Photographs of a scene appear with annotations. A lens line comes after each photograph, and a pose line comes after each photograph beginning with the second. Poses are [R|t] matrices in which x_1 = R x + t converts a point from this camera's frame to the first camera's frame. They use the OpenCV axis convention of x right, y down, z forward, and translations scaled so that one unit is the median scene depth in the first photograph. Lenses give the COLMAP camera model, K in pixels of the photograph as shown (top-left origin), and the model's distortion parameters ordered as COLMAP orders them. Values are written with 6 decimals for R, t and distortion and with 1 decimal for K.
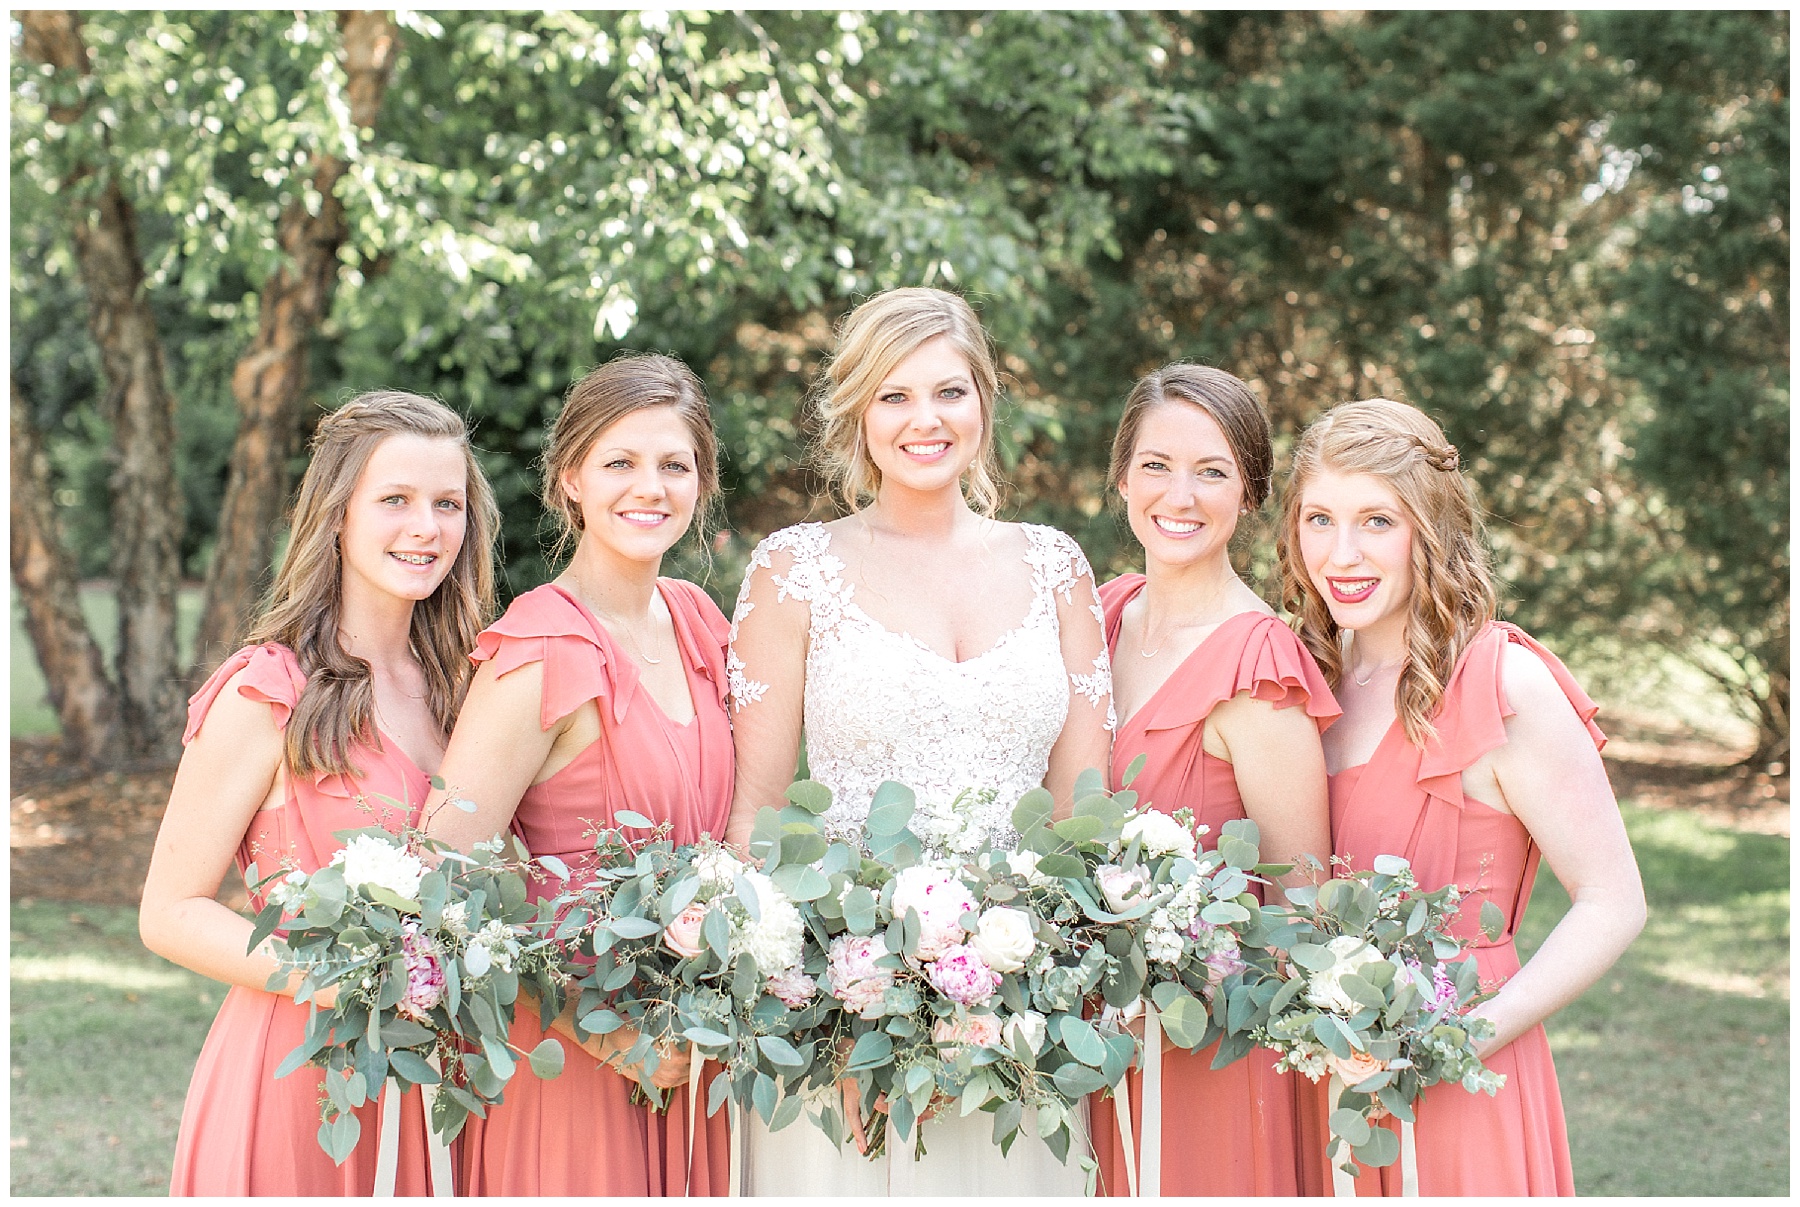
lens RADIAL K [[2737.2, 0, 912.0], [0, 2737.2, 540.3], [0, 0, 1]] dist [0.019209, -0.059111]
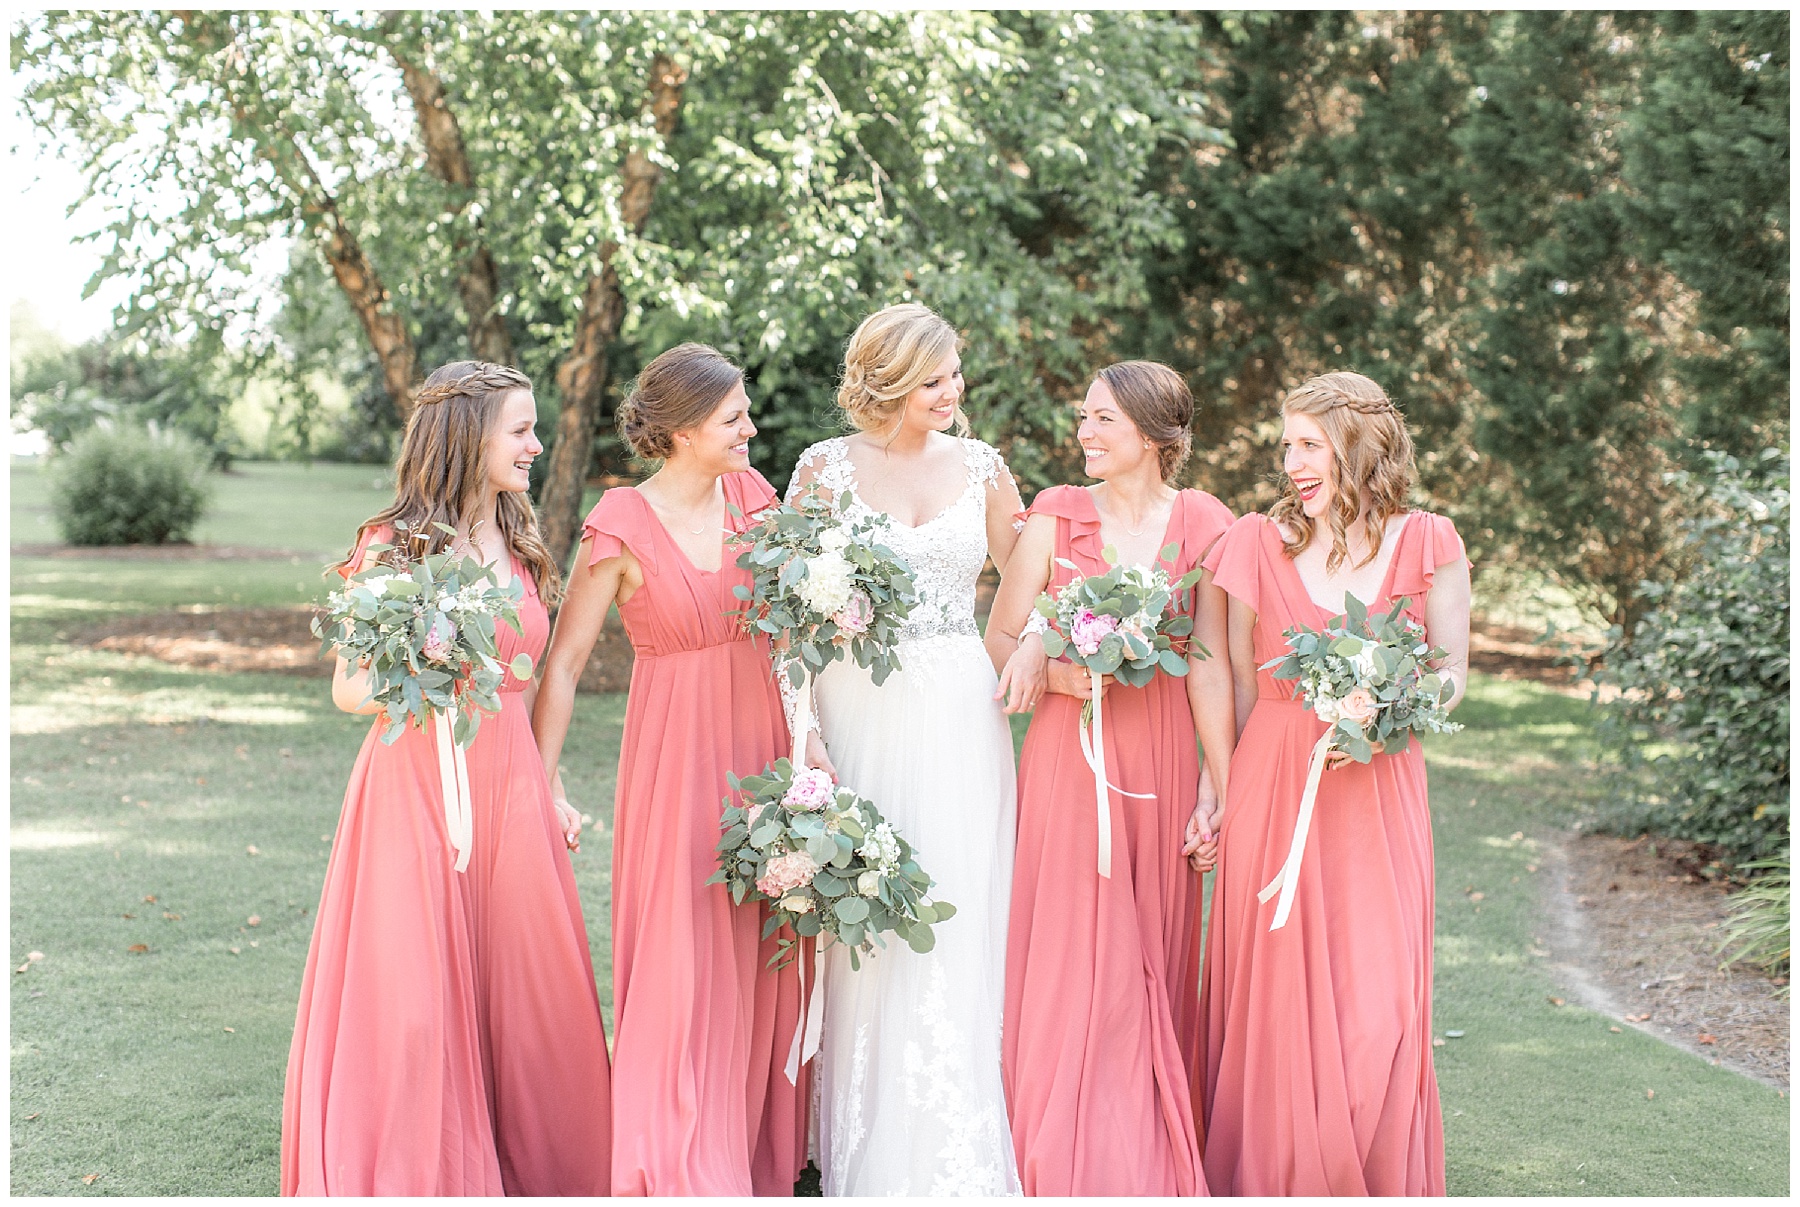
lens RADIAL K [[2520.6, 0, 900.0], [0, 2520.6, 603.5], [0, 0, 1]] dist [-0.003595, 0.066767]
pose [[0.993333, 0.022345, -0.113091, 0.115230], [-0.019432, 0.999452, 0.026802, 0.030177], [0.113628, -0.024426, 0.993223, -0.422921]]
